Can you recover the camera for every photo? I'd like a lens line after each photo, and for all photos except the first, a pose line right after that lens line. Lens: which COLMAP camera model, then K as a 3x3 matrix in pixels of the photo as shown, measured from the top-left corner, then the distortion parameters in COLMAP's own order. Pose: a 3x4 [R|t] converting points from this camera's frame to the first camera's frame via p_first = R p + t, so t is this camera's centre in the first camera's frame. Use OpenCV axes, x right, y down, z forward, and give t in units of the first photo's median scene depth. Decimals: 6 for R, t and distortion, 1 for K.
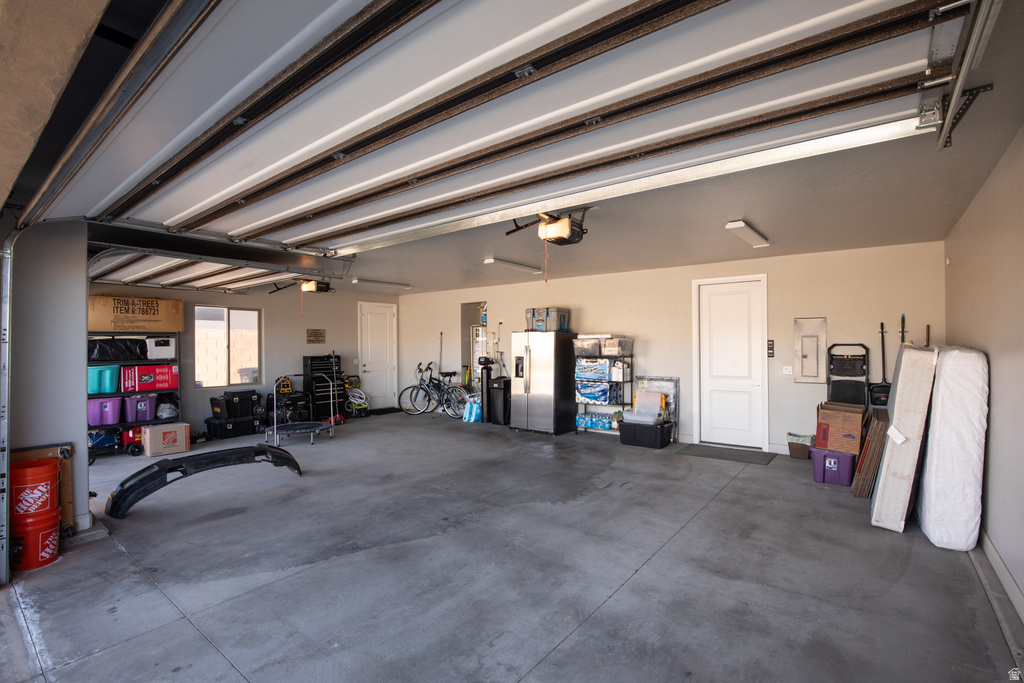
lens RADIAL K [[481.4, 0, 539.9], [0, 481.4, 344.6], [0, 0, 1]] dist [-0.036162, 0.006147]
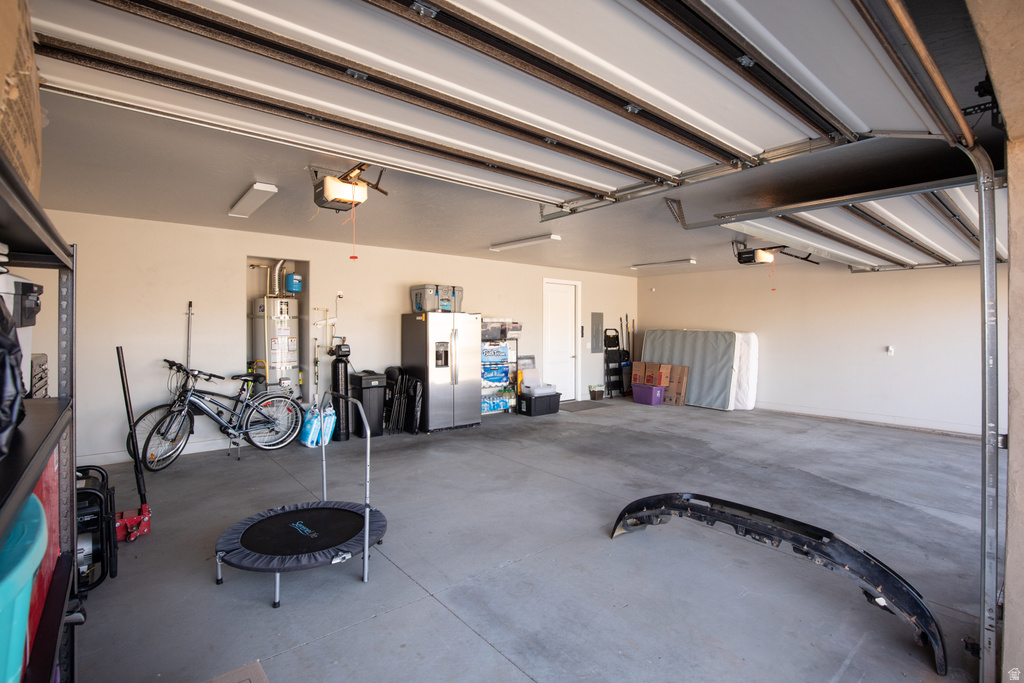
lens RADIAL K [[467.9, 0, 509.7], [0, 467.9, 324.4], [0, 0, 1]] dist [-0.001056, -0.000130]
pose [[0.229529, 0.010565, 0.973245, -0.856811], [-0.008932, 0.999922, -0.008748, 0.000369], [-0.973261, -0.006686, 0.229605, 0.751206]]
